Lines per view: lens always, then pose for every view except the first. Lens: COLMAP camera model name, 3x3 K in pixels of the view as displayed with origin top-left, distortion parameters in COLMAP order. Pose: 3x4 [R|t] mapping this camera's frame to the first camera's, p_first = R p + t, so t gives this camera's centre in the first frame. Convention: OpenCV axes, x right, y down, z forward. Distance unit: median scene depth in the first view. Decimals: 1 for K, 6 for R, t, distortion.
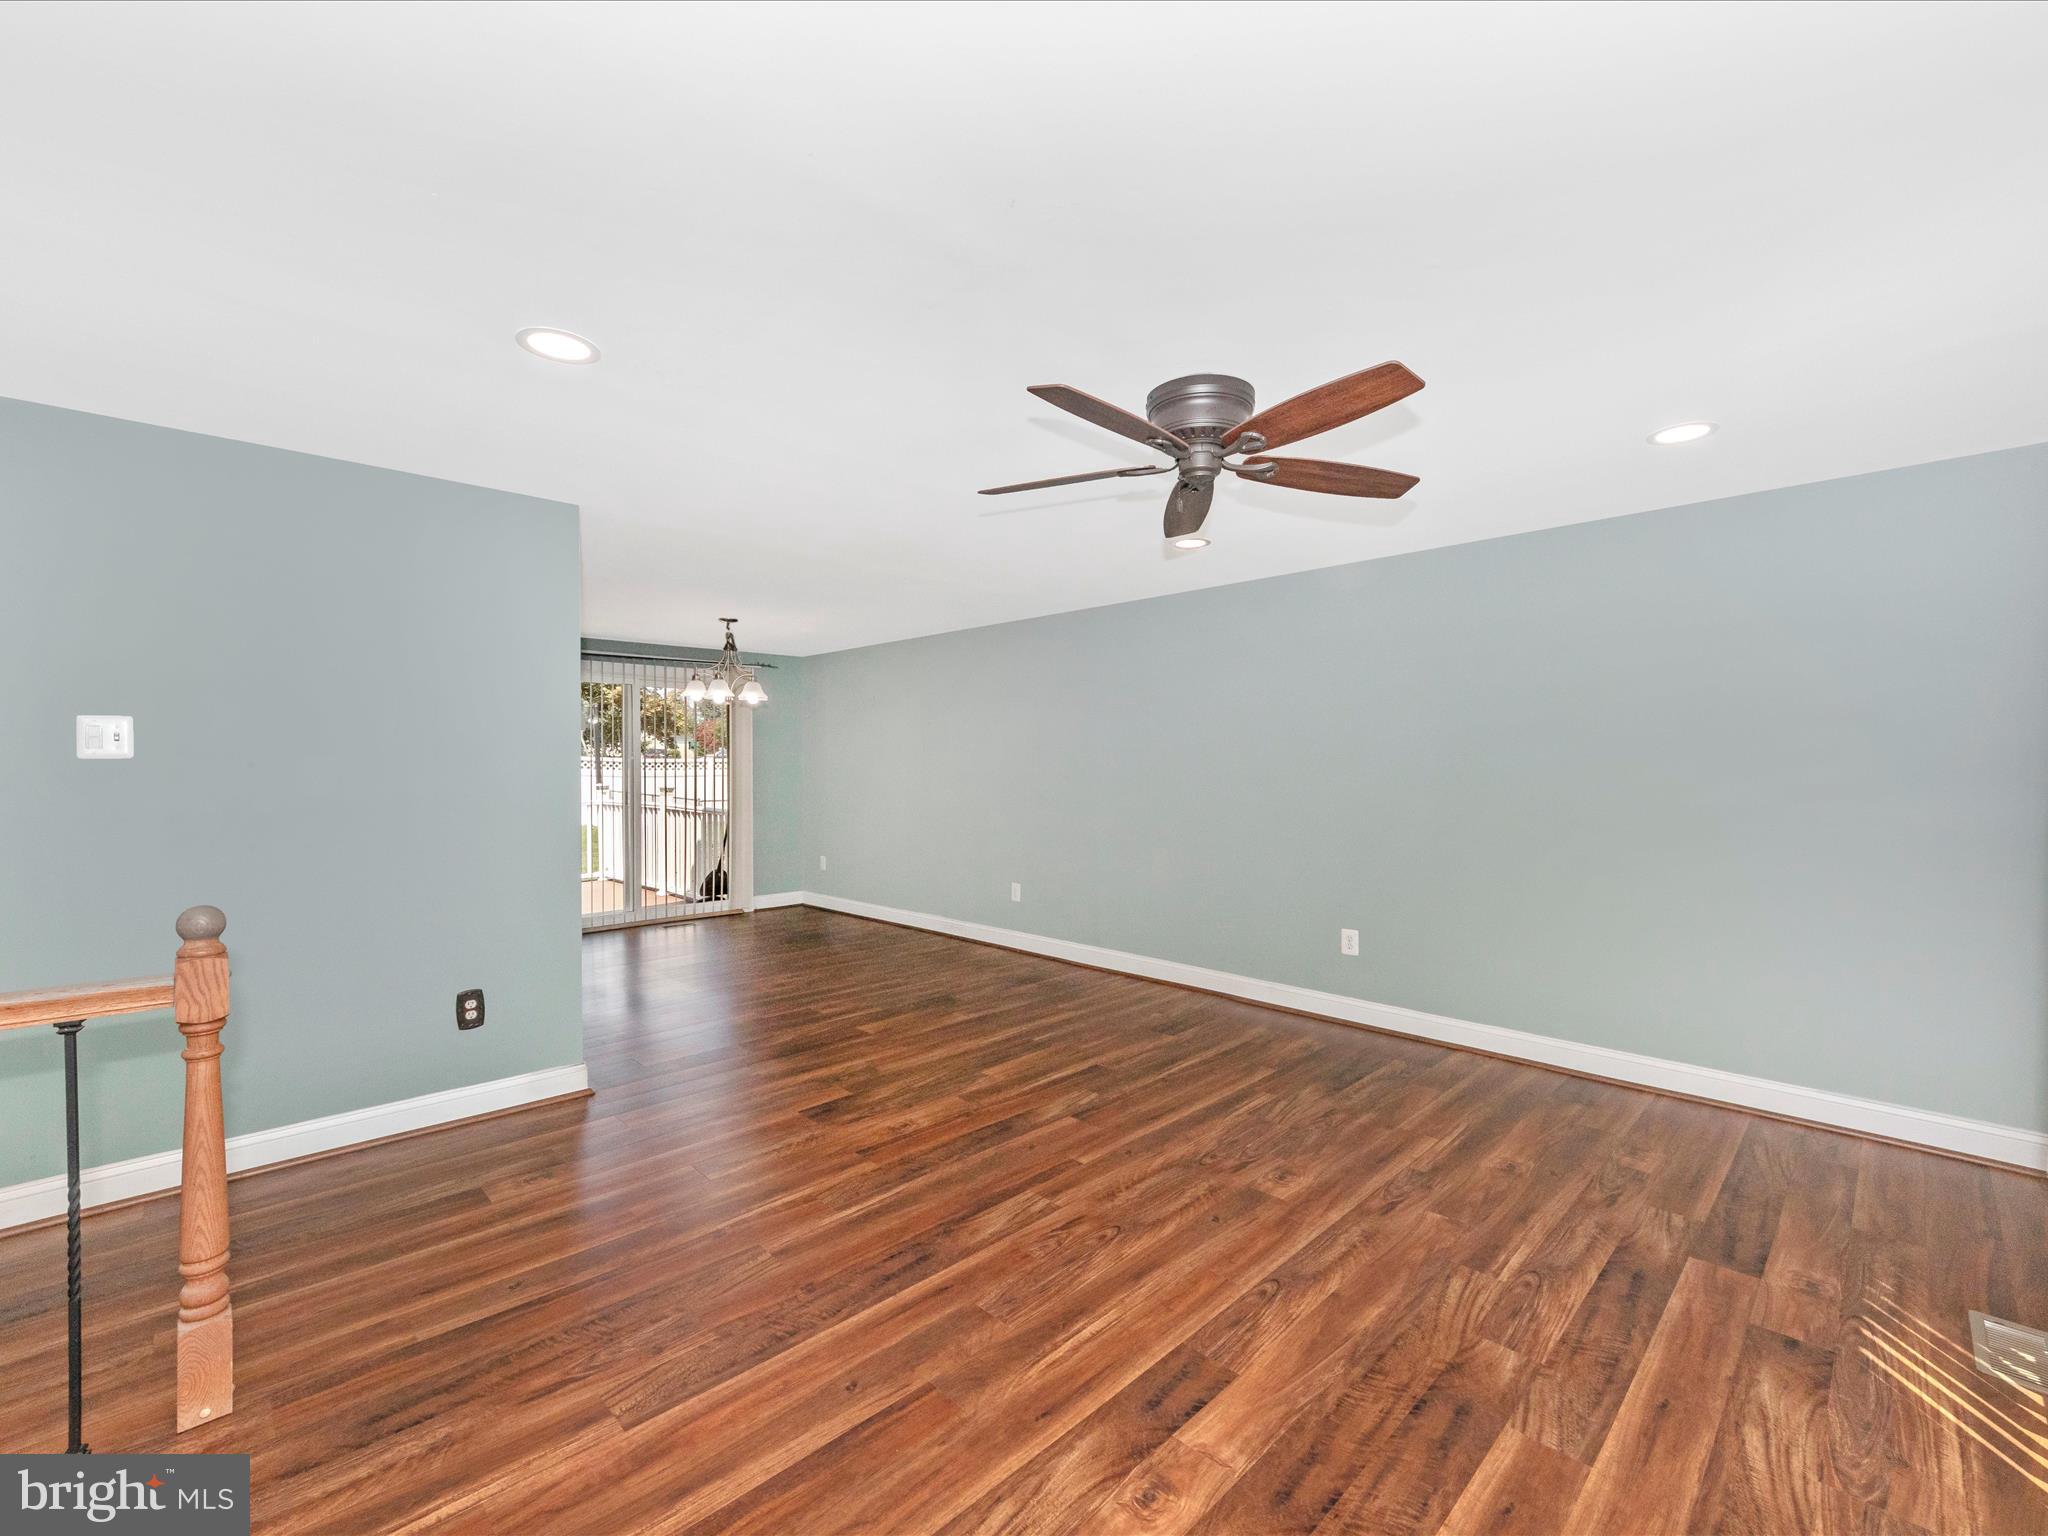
lens RADIAL K [[874.4, 0, 1030.9], [0, 874.4, 781.3], [0, 0, 1]] dist [0.004640, -0.005198]
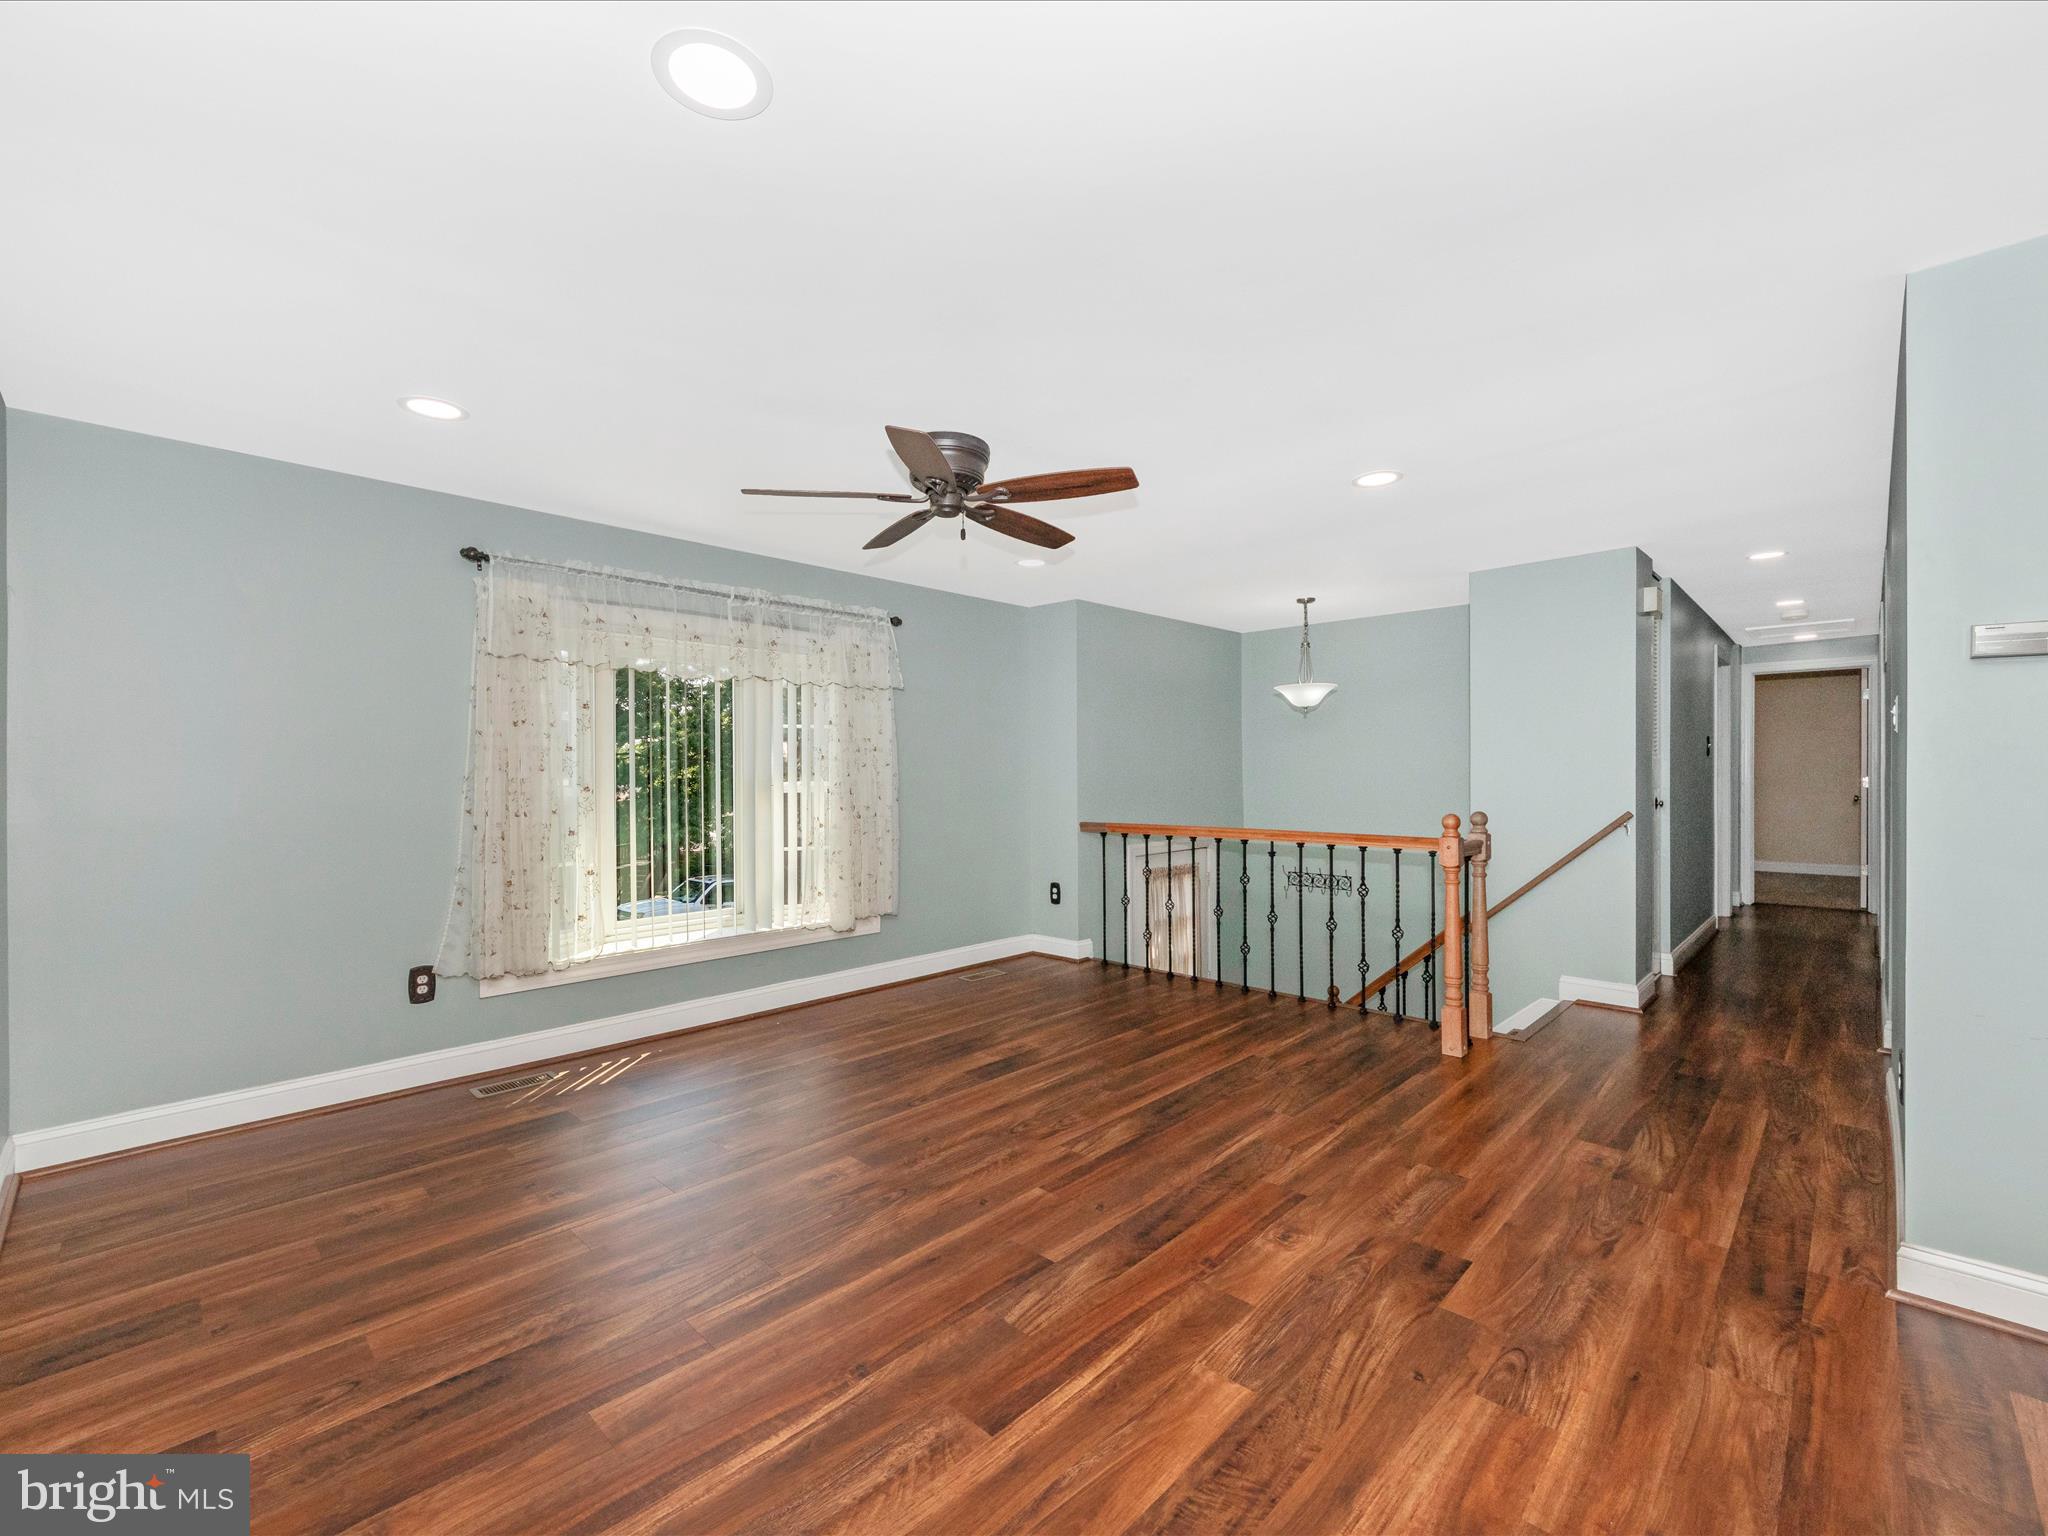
lens RADIAL K [[874.4, 0, 1042.4], [0, 874.4, 777.2], [0, 0, 1]] dist [0.004640, -0.005198]
pose [[-0.999116, 0.009347, -0.040990, 0.085353], [0.008548, 0.999771, 0.019617, 0.002317], [0.041164, 0.019249, -0.998967, 1.825812]]
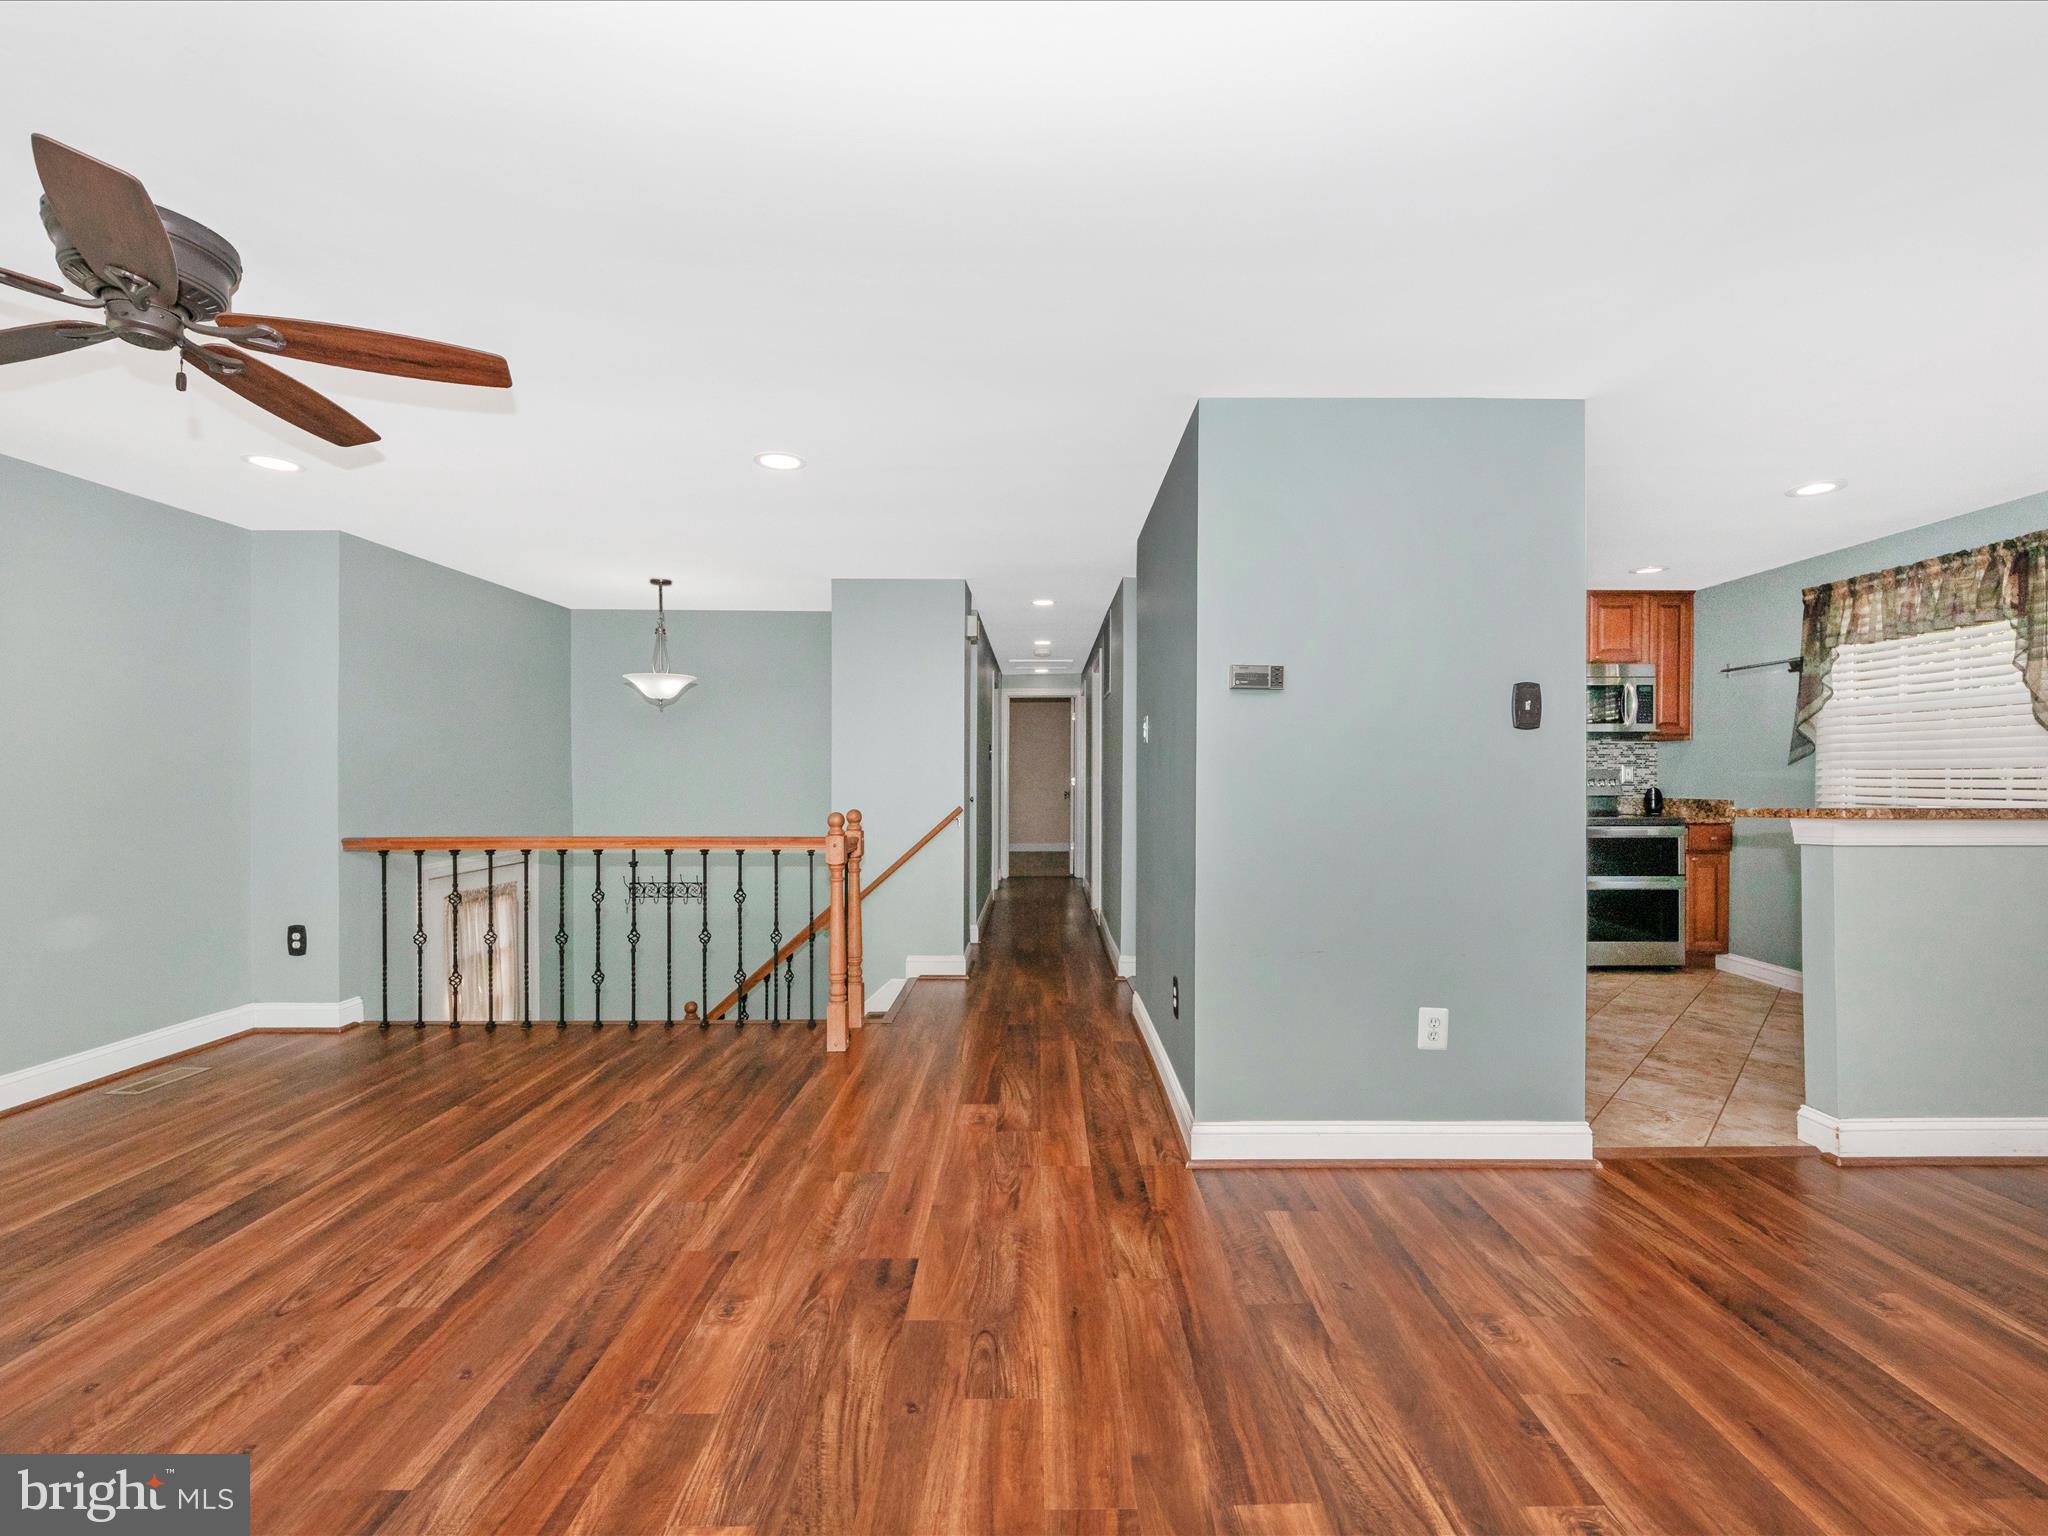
lens RADIAL K [[874.4, 0, 1038.6], [0, 874.4, 776.8], [0, 0, 1]] dist [0.004640, -0.005198]
pose [[-0.697753, 0.010313, -0.716265, 0.150025], [-0.004181, 0.999821, 0.018468, 0.007992], [0.716327, 0.015881, -0.697584, 1.694581]]
